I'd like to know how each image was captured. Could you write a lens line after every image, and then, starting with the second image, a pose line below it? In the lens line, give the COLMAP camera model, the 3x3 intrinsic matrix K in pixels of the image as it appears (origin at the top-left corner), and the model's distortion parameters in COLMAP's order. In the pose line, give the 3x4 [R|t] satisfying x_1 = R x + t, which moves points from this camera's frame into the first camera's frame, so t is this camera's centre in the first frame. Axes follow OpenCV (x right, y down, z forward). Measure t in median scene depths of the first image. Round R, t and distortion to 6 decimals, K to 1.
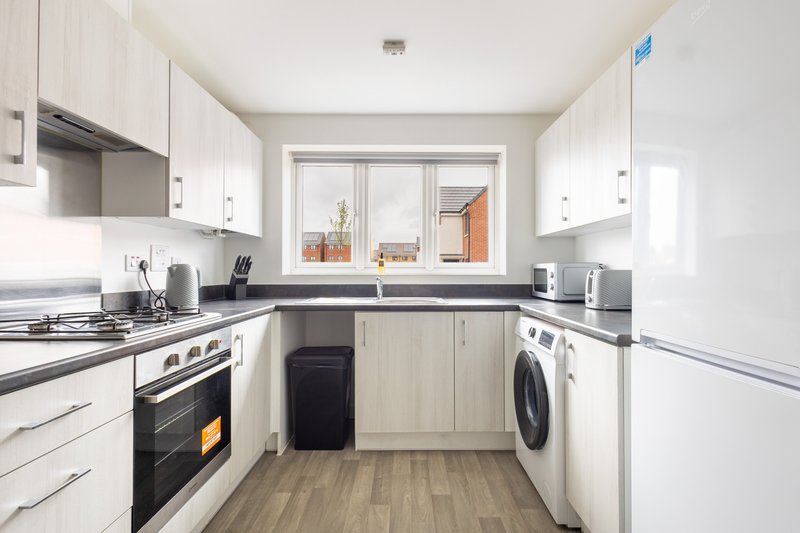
lens RADIAL K [[368.8, 0, 400.0], [0, 368.8, 266.5], [0, 0, 1]] dist [0.008555, 0.000442]
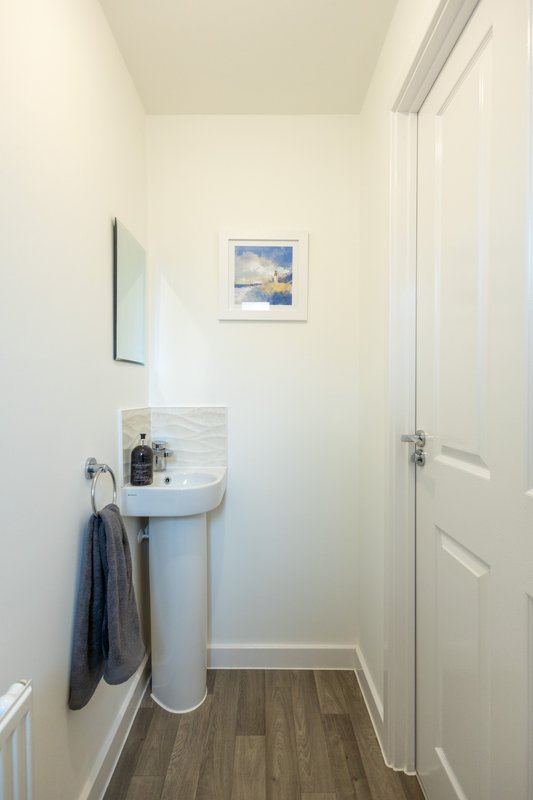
lens RADIAL K [[368.8, 0, 266.5], [0, 368.8, 400.0], [0, 0, 1]] dist [0.008555, 0.000442]
pose [[-0.999618, 0.000165, -0.027624, 0.104748], [0.000140, 1.000000, 0.000904, 0.006299], [0.027624, 0.000900, -0.999618, 1.727163]]
